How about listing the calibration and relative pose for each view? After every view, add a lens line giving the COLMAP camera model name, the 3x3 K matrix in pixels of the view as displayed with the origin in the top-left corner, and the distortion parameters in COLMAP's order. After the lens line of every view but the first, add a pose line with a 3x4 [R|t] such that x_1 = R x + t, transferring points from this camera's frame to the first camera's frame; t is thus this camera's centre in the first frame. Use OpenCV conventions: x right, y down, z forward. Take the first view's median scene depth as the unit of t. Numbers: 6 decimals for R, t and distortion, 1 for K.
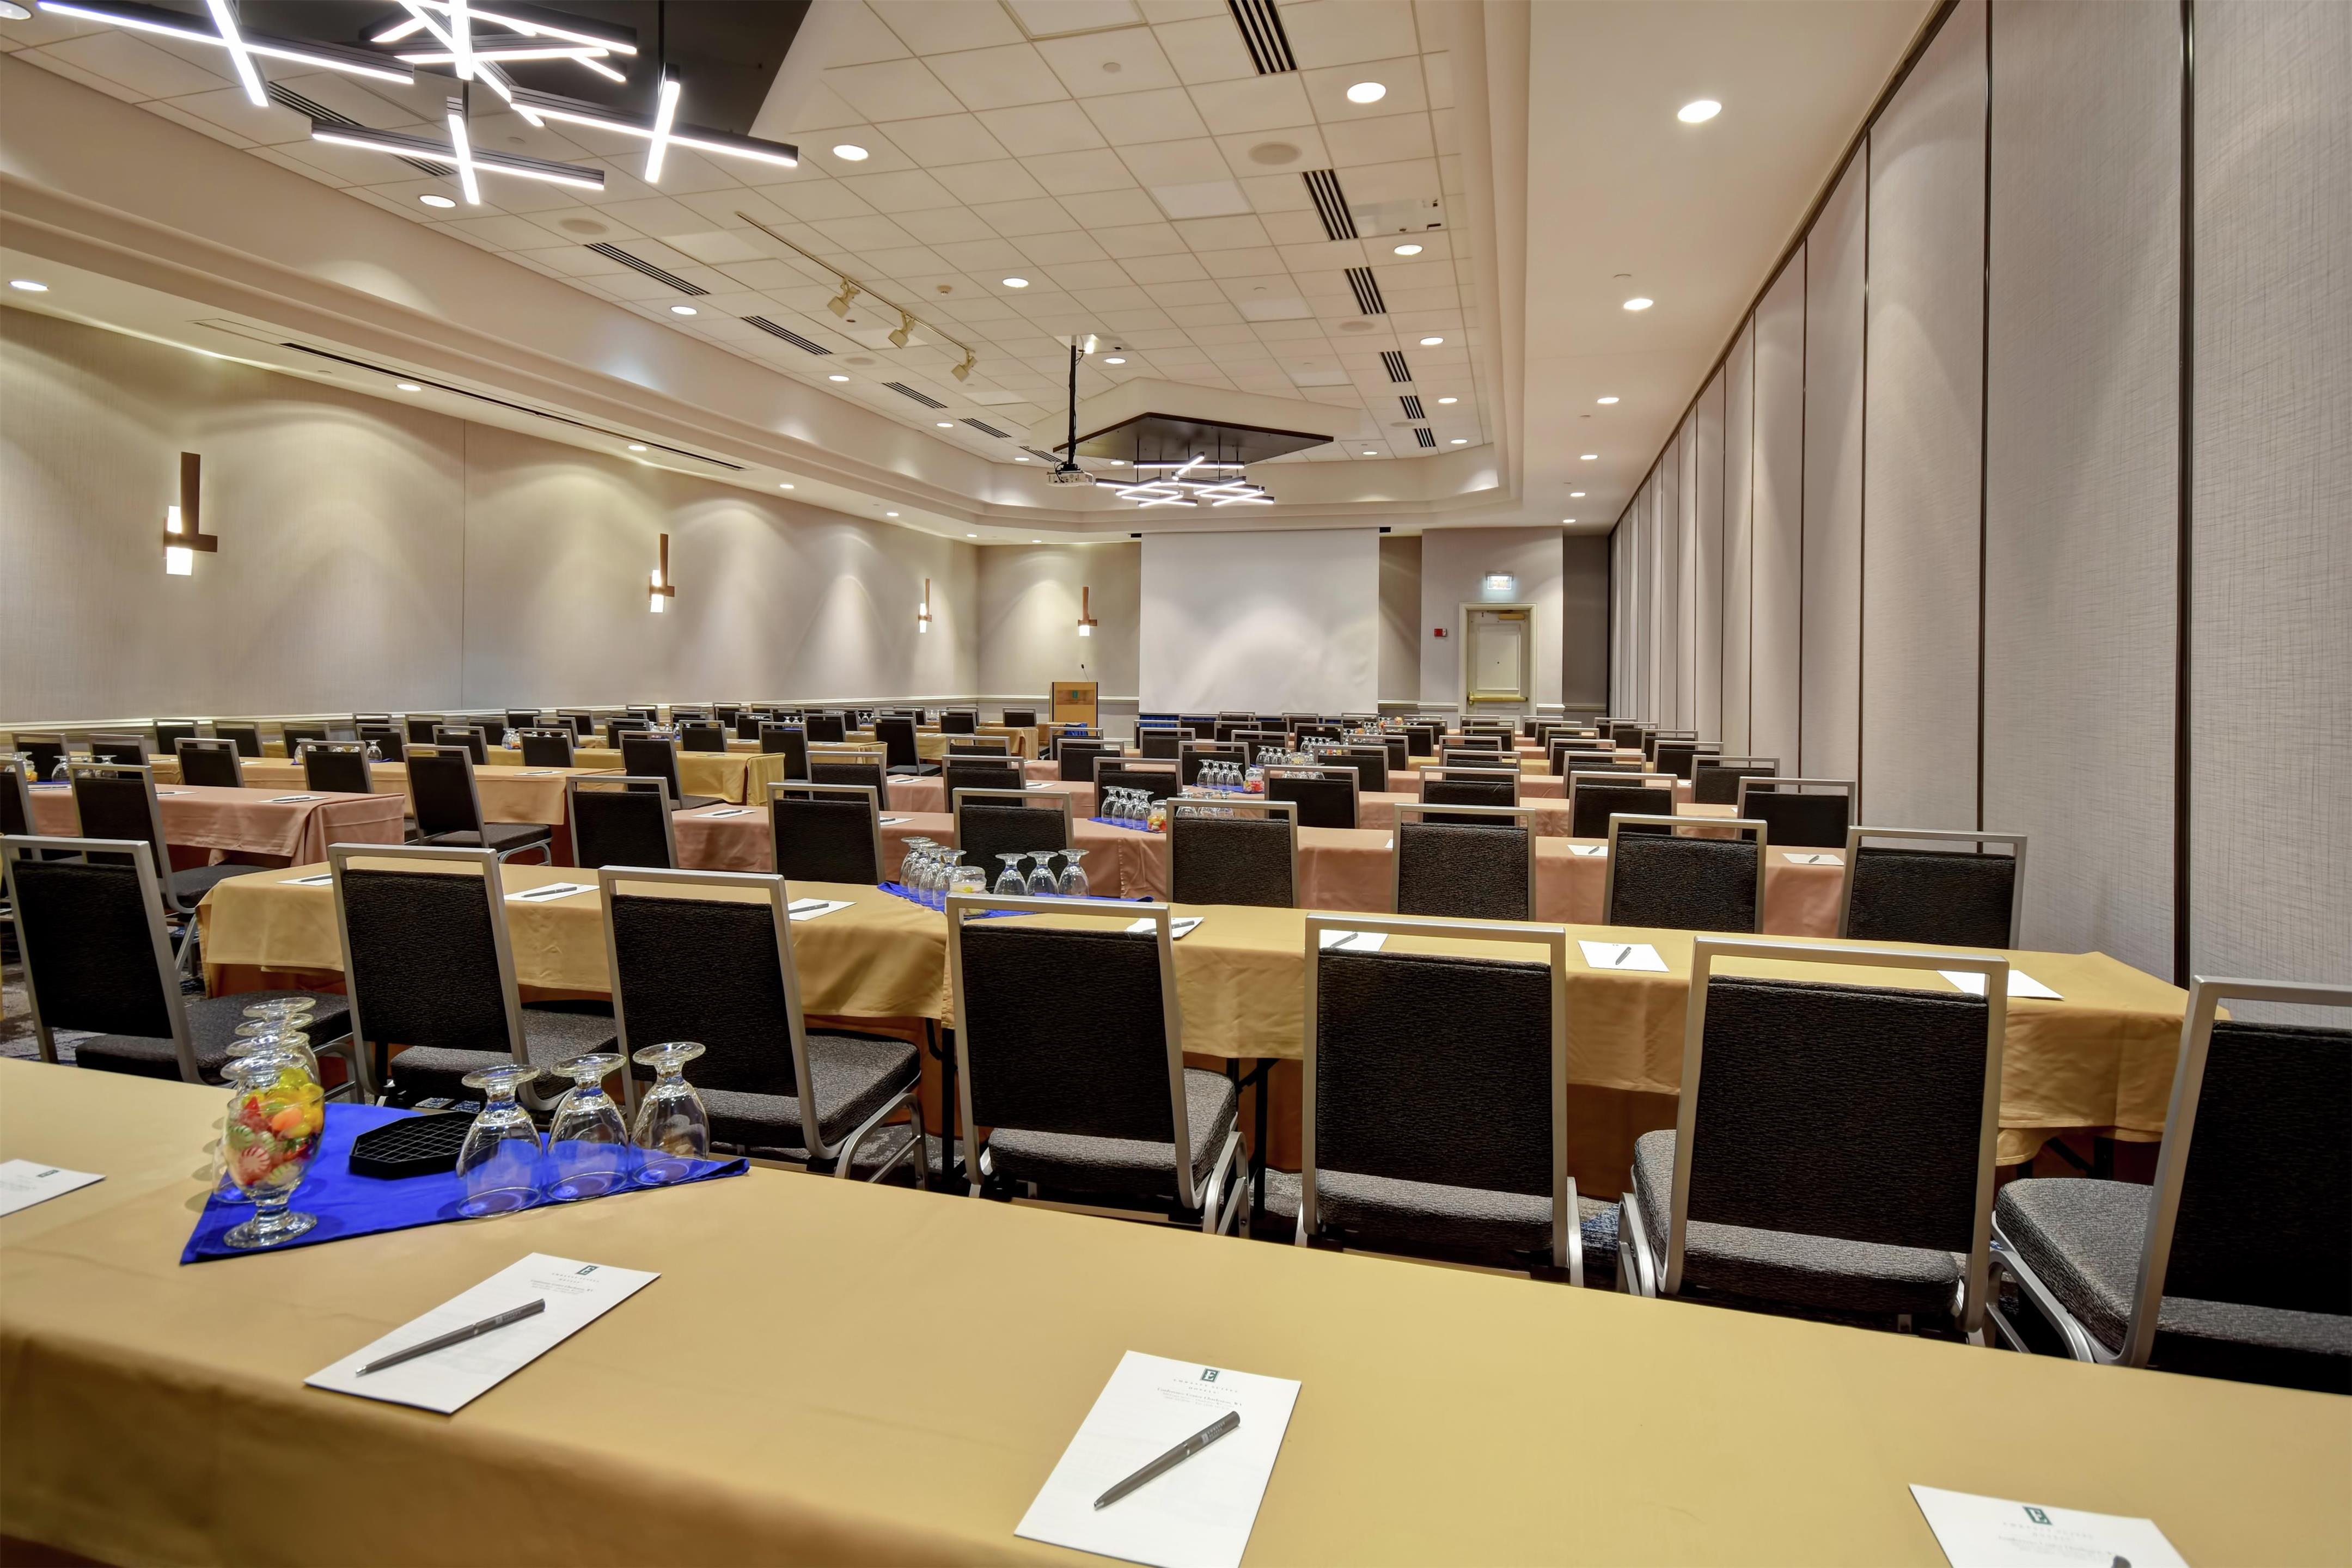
lens RADIAL K [[1212.6, 0, 1179.2], [0, 1212.6, 676.6], [0, 0, 1]] dist [0.012719, 0.000190]
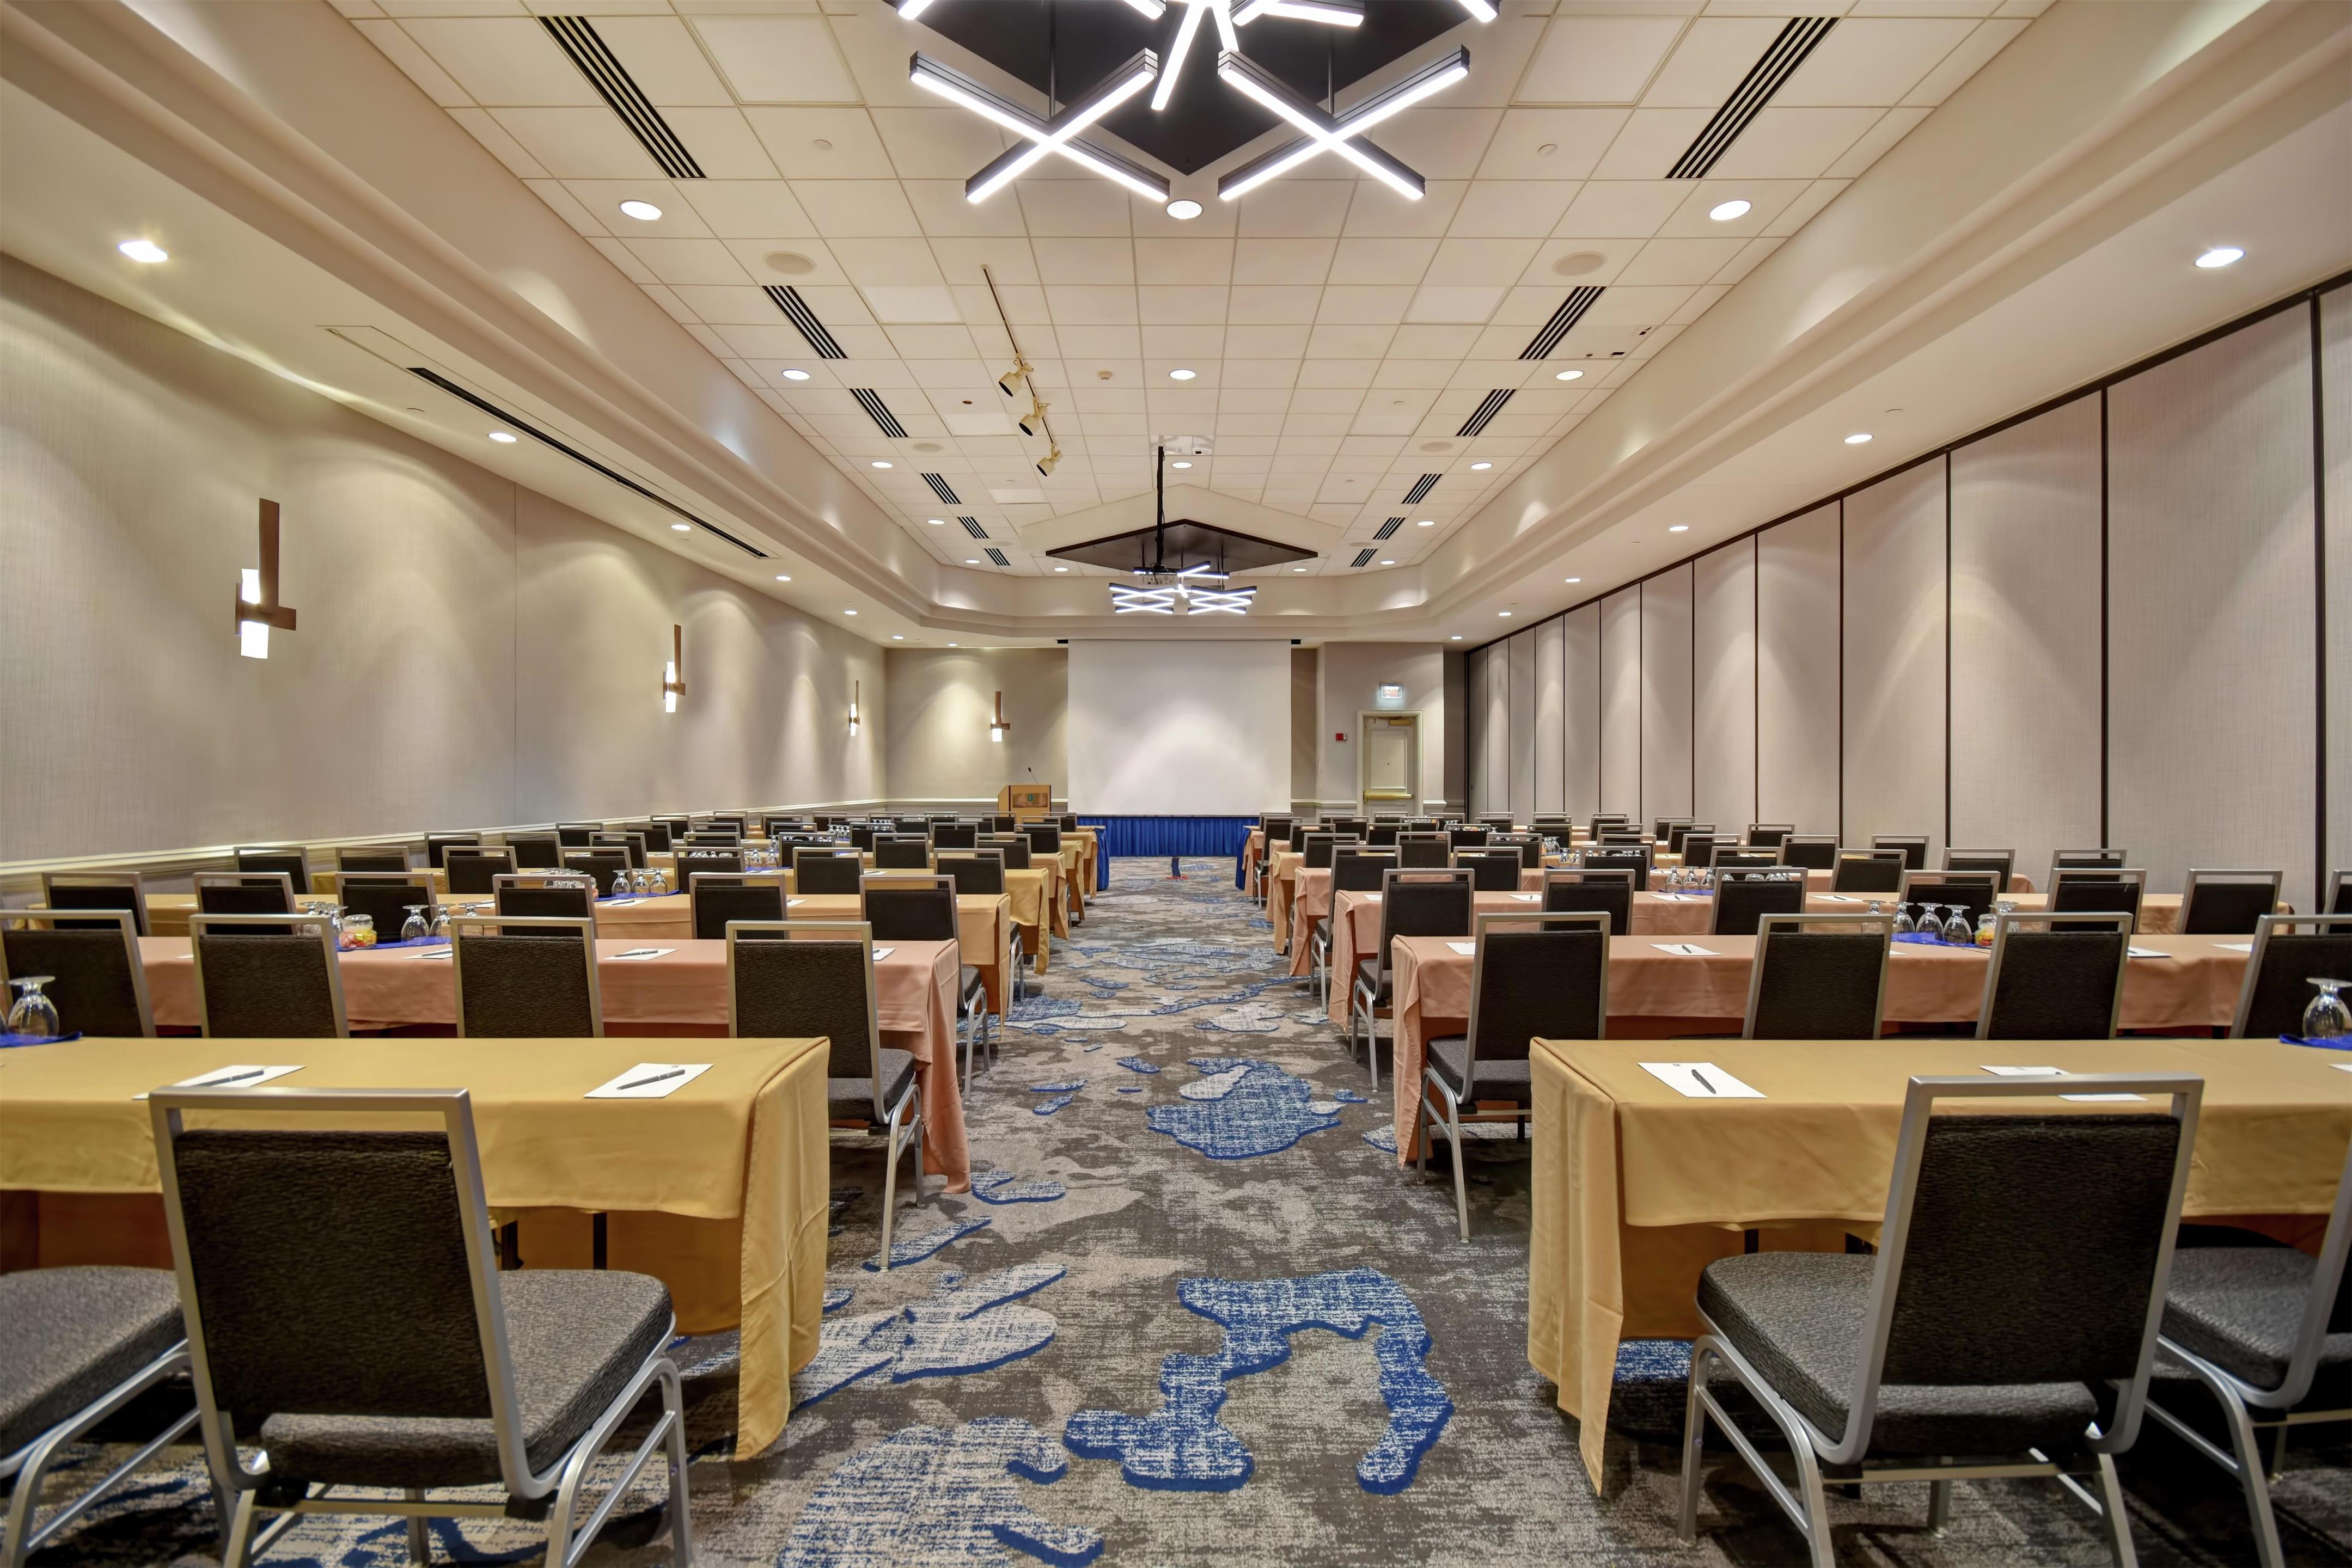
lens RADIAL K [[1100.8, 0, 1166.0], [0, 1100.8, 774.1], [0, 0, 1]] dist [-0.001238, -0.000159]
pose [[0.965409, -0.006716, 0.260654, -0.251251], [0.007336, 0.999972, -0.001403, -0.003043], [-0.260638, 0.003267, 0.965431, 0.104224]]
